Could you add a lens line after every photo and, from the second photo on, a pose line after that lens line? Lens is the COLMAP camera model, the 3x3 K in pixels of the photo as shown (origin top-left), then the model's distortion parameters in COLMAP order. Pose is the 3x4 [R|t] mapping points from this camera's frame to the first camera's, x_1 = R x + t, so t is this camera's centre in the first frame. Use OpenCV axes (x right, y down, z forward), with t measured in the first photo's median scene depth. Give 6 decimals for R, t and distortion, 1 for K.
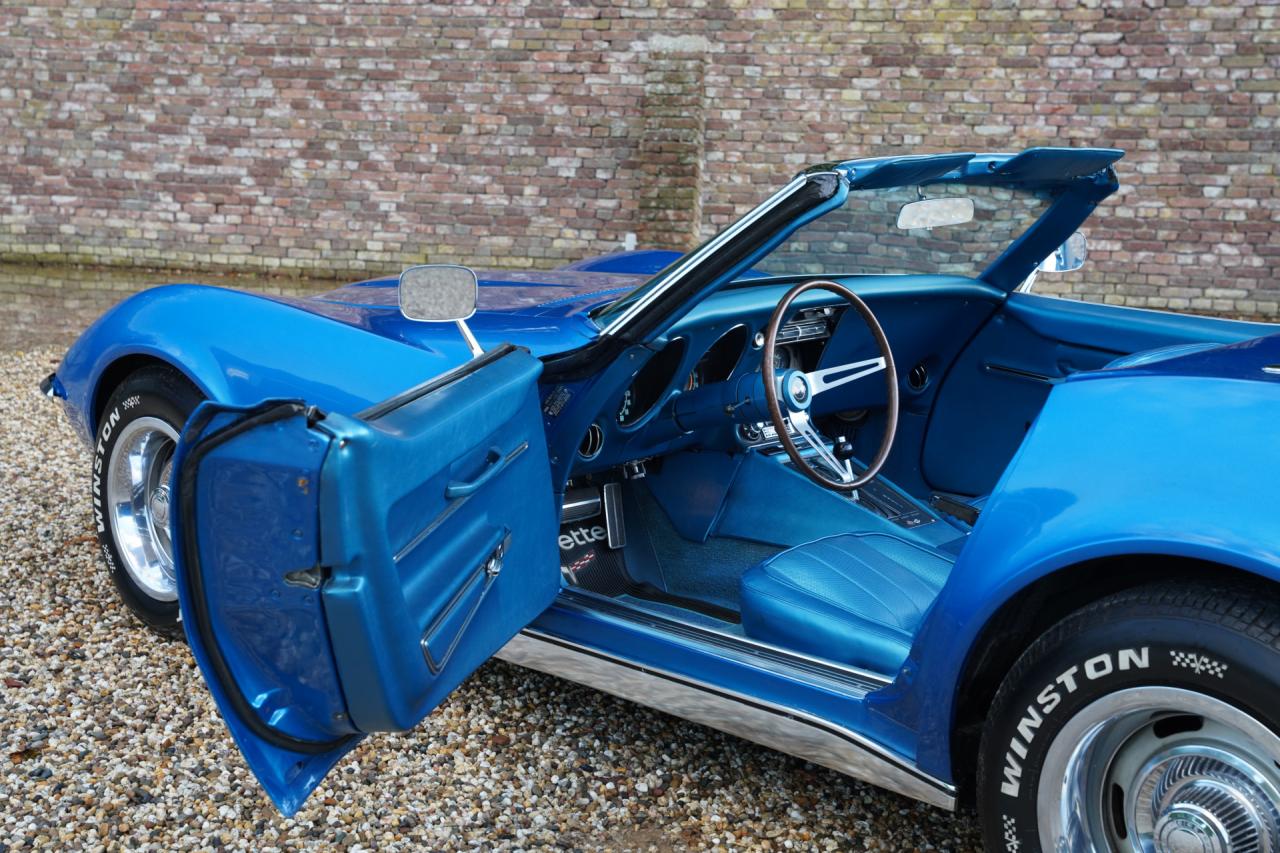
lens RADIAL K [[1763.8, 0, 622.8], [0, 1763.8, 431.9], [0, 0, 1]] dist [0.046767, 0.480254]
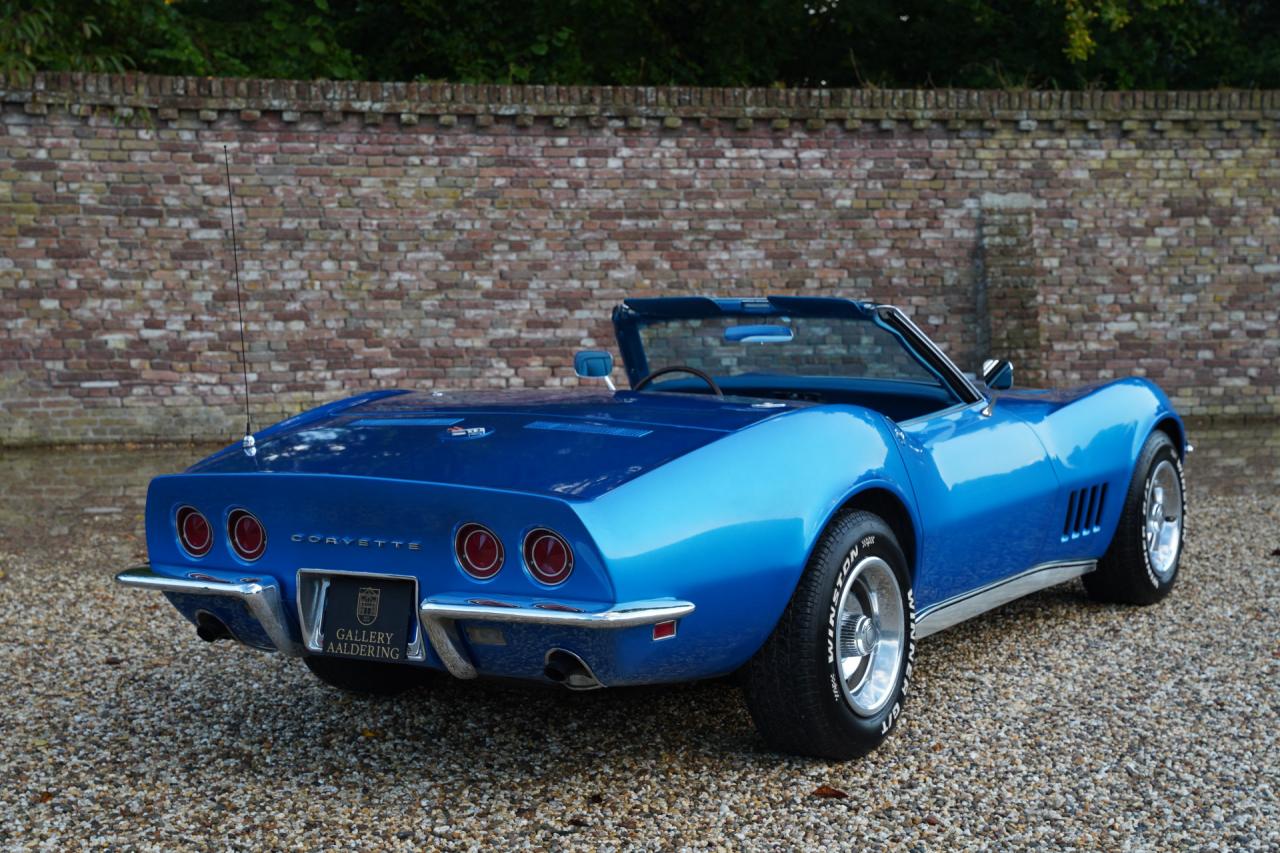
lens RADIAL K [[1985.9, 0, 647.2], [0, 1985.9, 442.4], [0, 0, 1]] dist [0.101017, 0.628857]
pose [[0.904765, -0.064009, 0.421075, -0.685907], [0.098737, 0.993232, -0.061172, -0.014165], [-0.414309, 0.096922, 0.904961, -0.024153]]
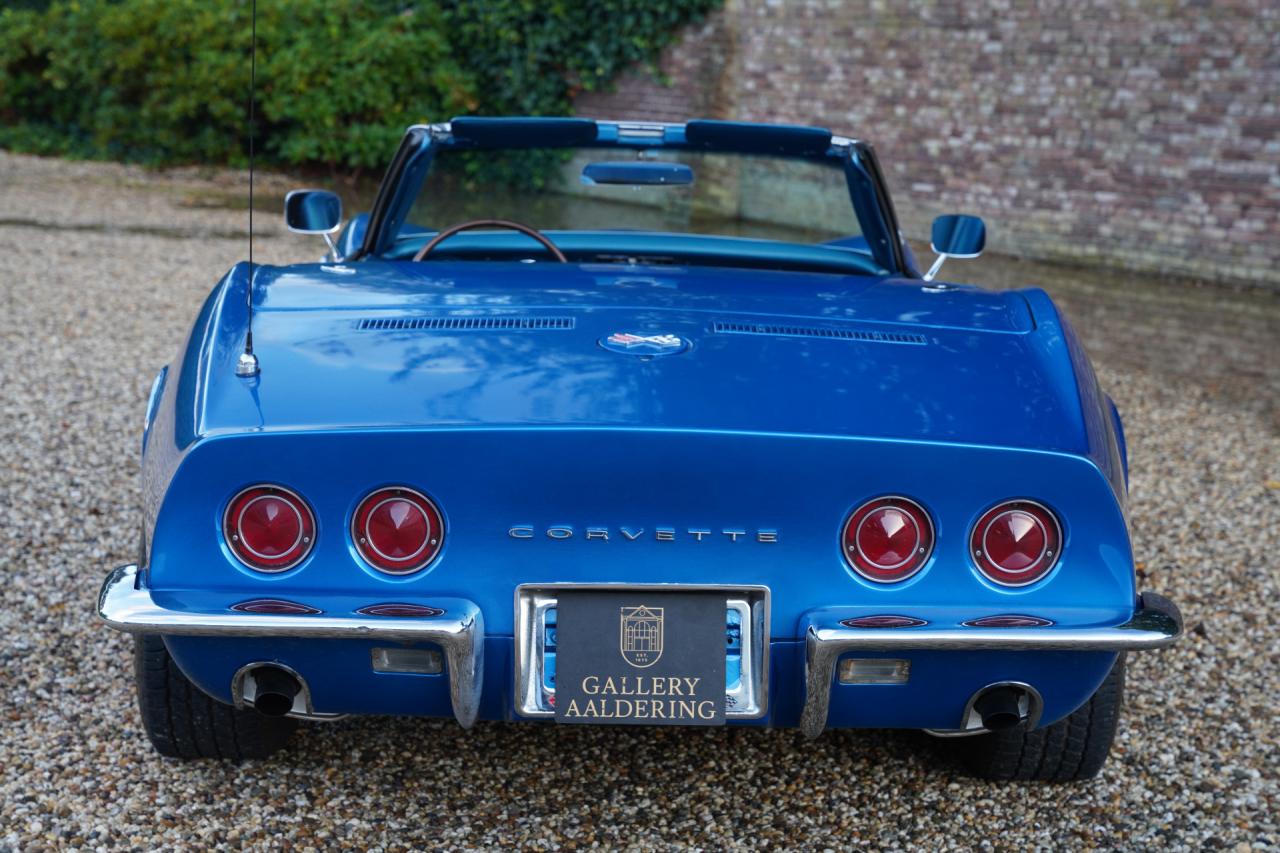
lens RADIAL K [[2383.4, 0, 608.1], [0, 2383.4, 429.3], [0, 0, 1]] dist [0.233356, 0.682332]
pose [[0.696260, 0.120487, -0.707605, 0.418797], [-0.157065, 0.987495, 0.013599, 0.009170], [0.700394, 0.101671, 0.706478, -0.029027]]
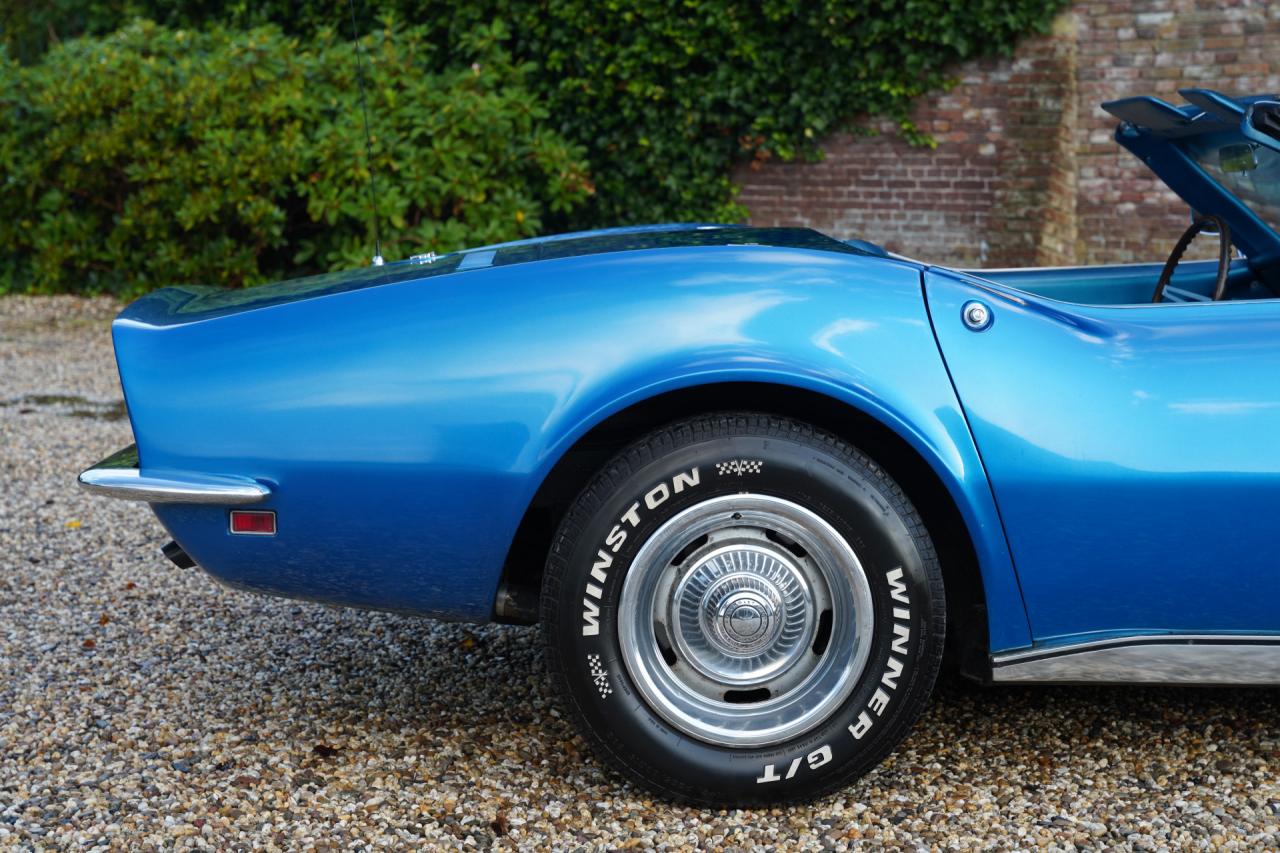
lens RADIAL K [[2340.3, 0, 621.6], [0, 2340.3, 427.9], [0, 0, 1]] dist [0.216482, 0.741377]
pose [[0.850065, 0.044970, -0.524754, -0.268060], [-0.082102, 0.995482, -0.047689, -0.002151], [0.520239, 0.083622, 0.849917, 0.083155]]
